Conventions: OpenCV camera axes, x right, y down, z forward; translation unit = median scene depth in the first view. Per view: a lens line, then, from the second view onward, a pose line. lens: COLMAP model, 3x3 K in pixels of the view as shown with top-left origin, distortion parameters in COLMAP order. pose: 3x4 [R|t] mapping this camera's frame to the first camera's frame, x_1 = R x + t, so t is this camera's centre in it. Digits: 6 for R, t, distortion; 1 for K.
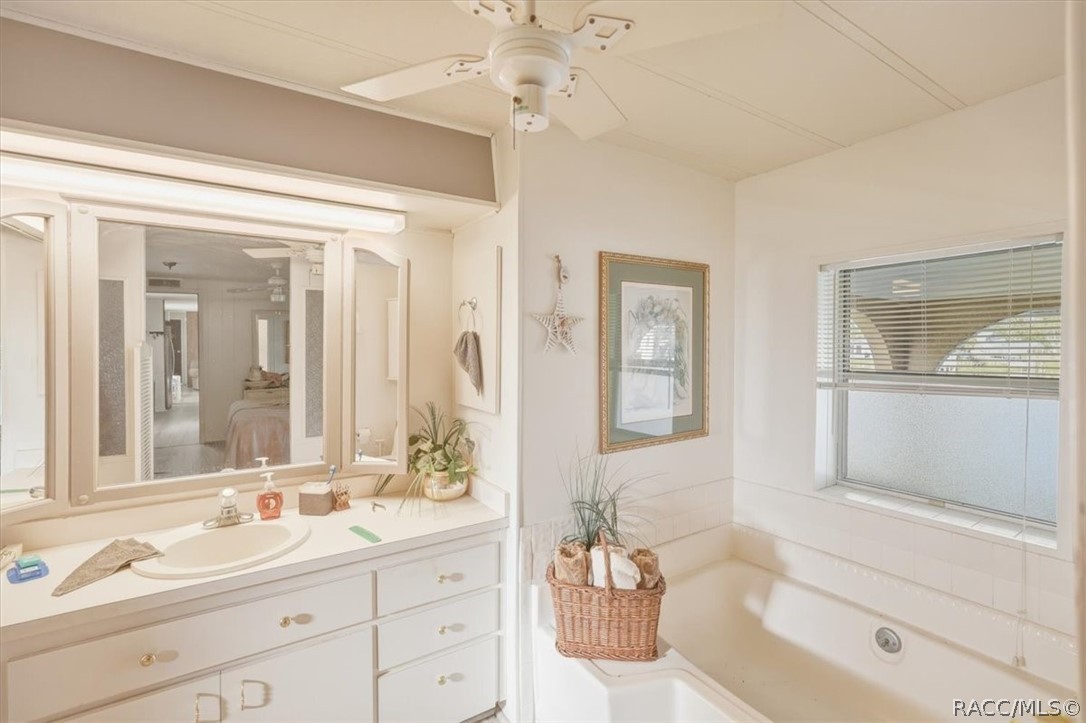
lens RADIAL K [[489.0, 0, 547.4], [0, 489.0, 352.7], [0, 0, 1]] dist [-0.010009, 0.002381]
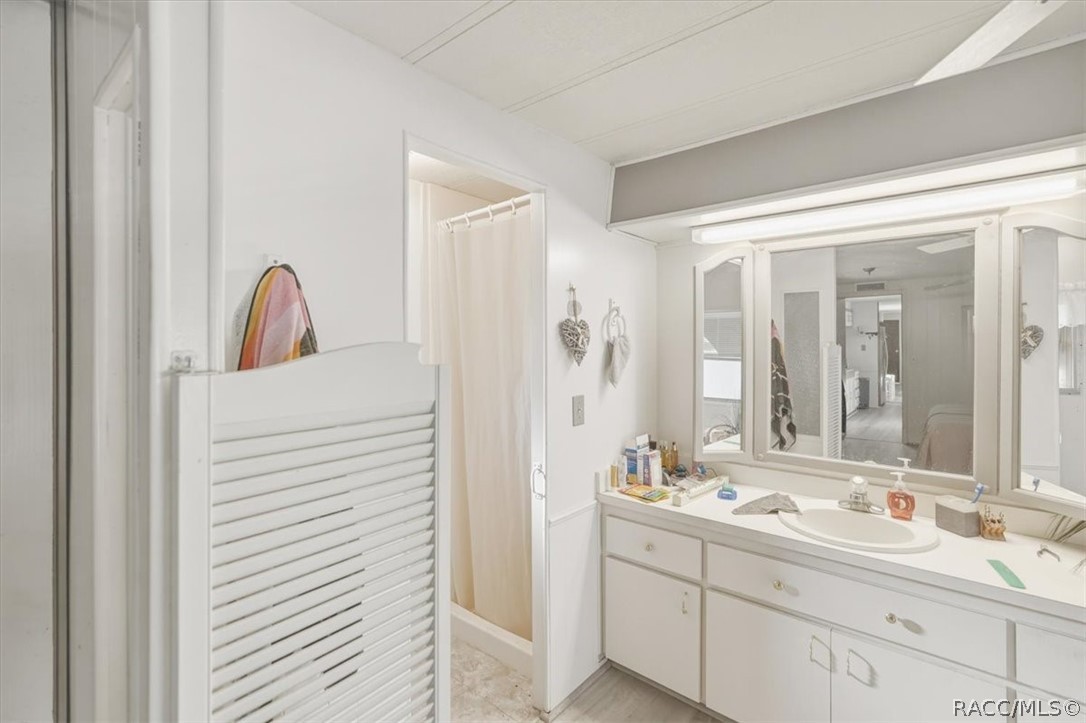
lens RADIAL K [[489.0, 0, 538.3], [0, 489.0, 351.3], [0, 0, 1]] dist [-0.010009, 0.002381]
pose [[0.272958, 0.012523, -0.961944, 0.186479], [-0.014661, 0.999853, 0.008856, -0.001262], [0.961914, 0.011685, 0.273102, 0.006151]]
